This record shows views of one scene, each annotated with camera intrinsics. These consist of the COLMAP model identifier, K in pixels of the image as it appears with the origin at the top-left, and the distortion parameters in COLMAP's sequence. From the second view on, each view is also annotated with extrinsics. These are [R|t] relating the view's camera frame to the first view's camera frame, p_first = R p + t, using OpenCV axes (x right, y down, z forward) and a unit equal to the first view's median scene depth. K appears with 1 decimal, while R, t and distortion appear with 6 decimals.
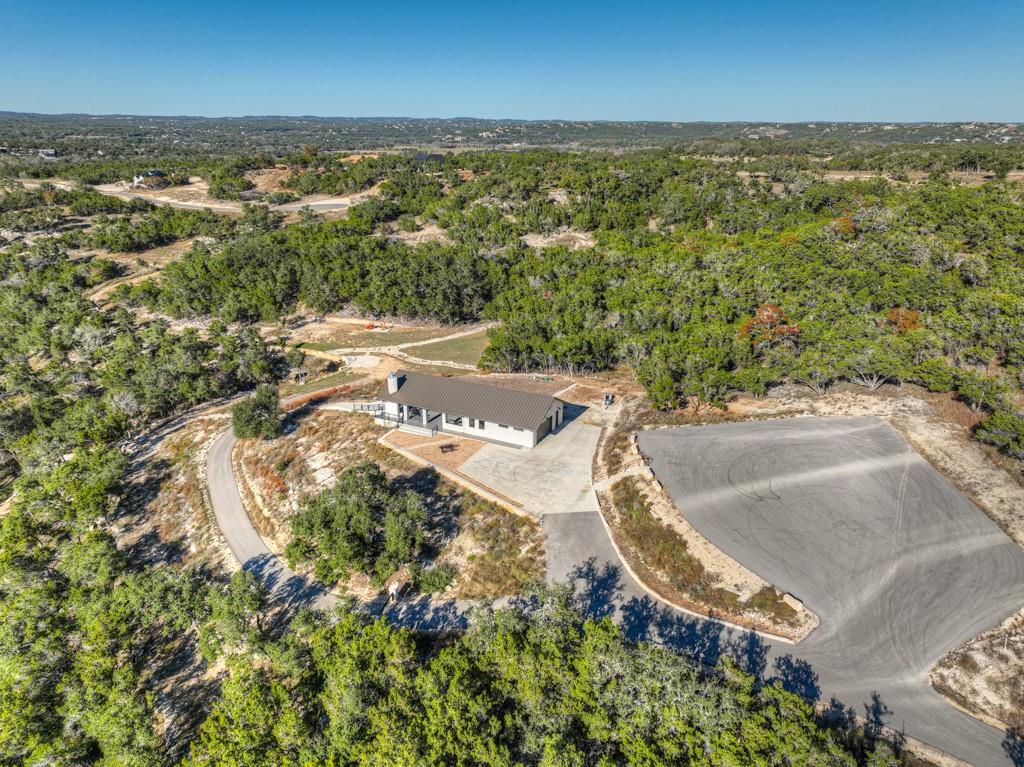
lens RADIAL K [[720.6, 0, 515.3], [0, 720.6, 385.4], [0, 0, 1]] dist [0.000797, 0.012837]
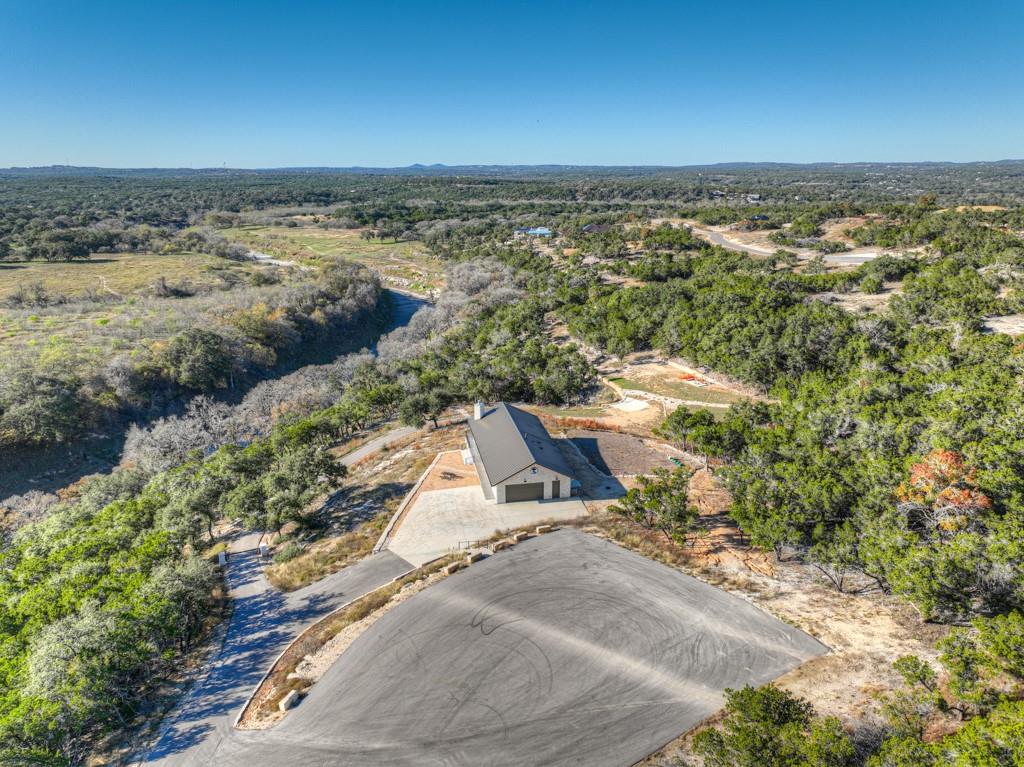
lens RADIAL K [[720.6, 0, 515.3], [0, 720.6, 385.4], [0, 0, 1]] dist [0.000797, 0.012837]
pose [[0.606063, 0.219247, -0.764603, 0.436376], [-0.263279, 0.962372, 0.067269, -0.081082], [0.750581, 0.160534, 0.640981, 0.213511]]
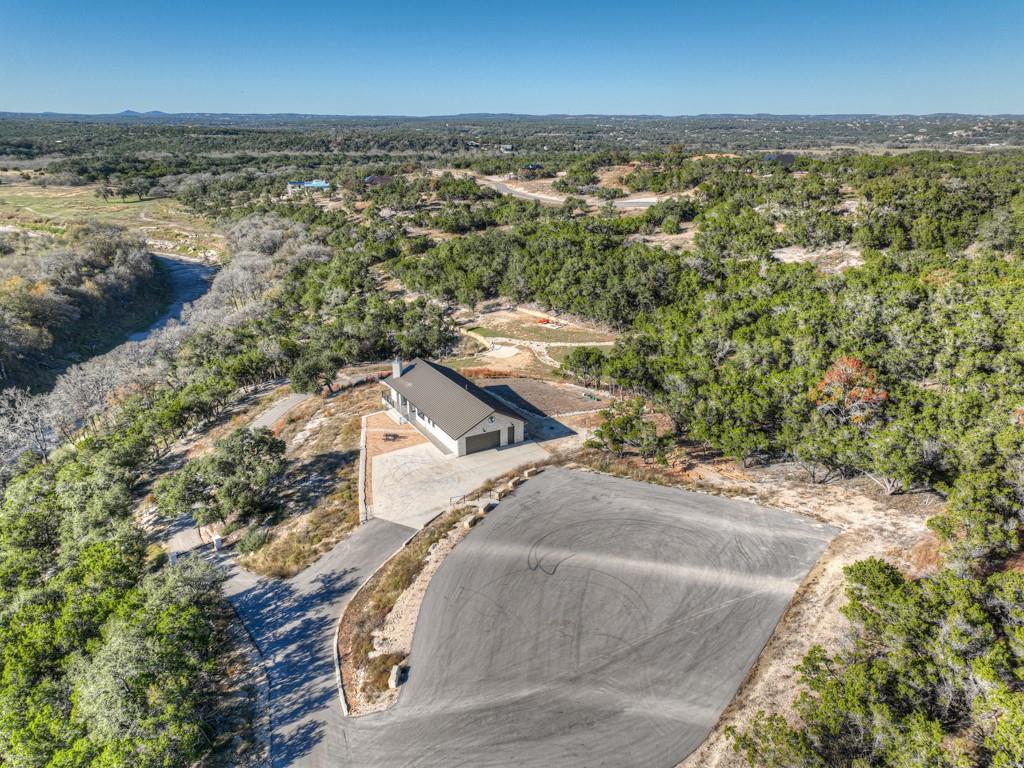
lens RADIAL K [[720.6, 0, 515.3], [0, 720.6, 385.9], [0, 0, 1]] dist [0.000797, 0.012837]
pose [[0.835571, 0.186745, -0.516670, 0.332871], [-0.185199, 0.981154, 0.055119, -0.043508], [0.517225, 0.049631, 0.854409, 0.119473]]
